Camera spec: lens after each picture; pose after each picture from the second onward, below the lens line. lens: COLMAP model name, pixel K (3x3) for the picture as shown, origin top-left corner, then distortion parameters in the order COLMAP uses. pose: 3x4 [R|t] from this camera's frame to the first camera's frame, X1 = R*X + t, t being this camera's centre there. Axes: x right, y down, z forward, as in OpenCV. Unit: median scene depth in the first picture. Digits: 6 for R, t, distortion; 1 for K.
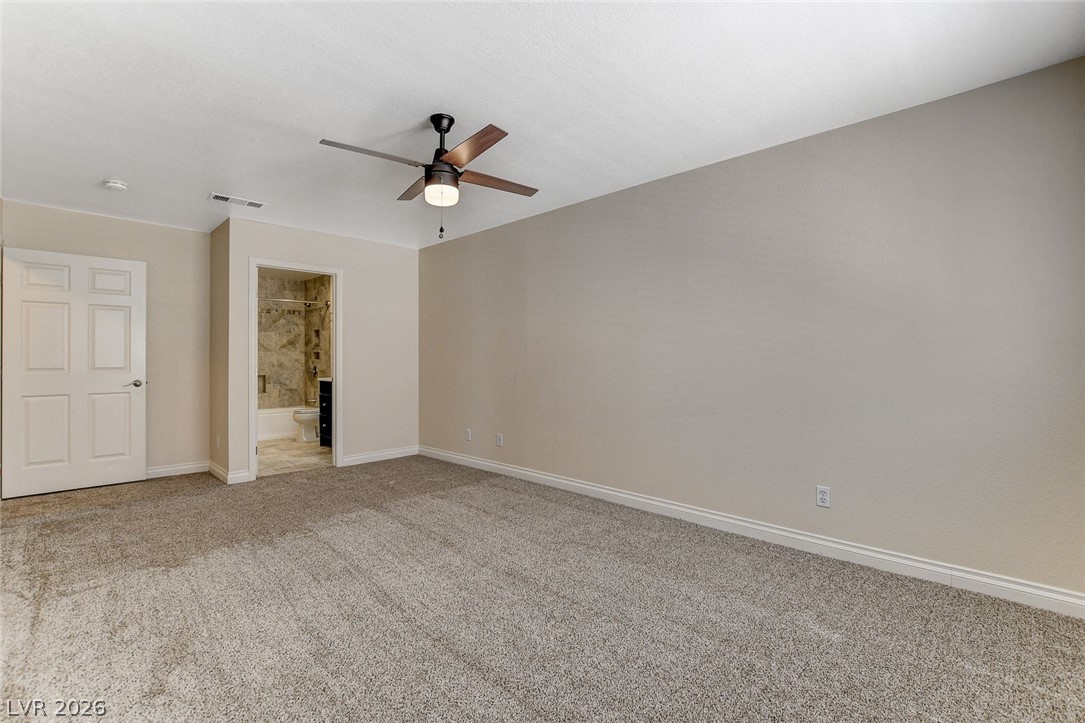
lens RADIAL K [[496.6, 0, 536.1], [0, 496.6, 359.2], [0, 0, 1]] dist [-0.014358, 0.000295]
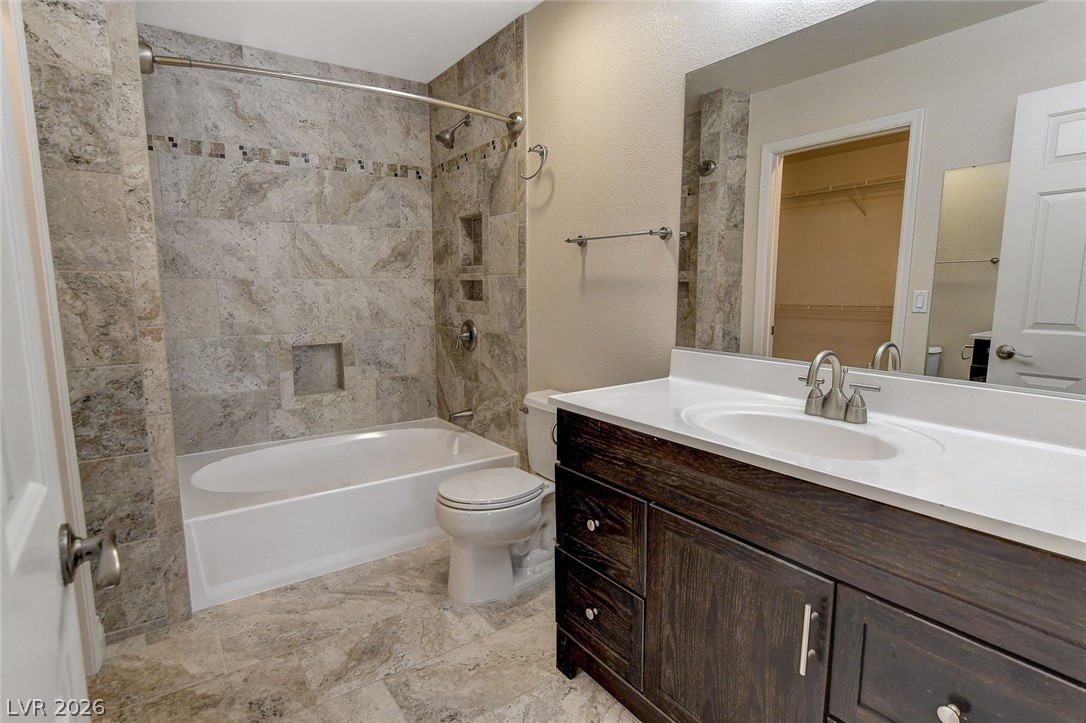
lens RADIAL K [[573.7, 0, 538.8], [0, 573.7, 365.9], [0, 0, 1]] dist [-0.002128, -0.000750]
pose [[0.983967, 0.022463, -0.176928, -0.320758], [0.002112, 0.990499, 0.137501, -0.009915], [0.178336, -0.135670, 0.974572, 0.597115]]
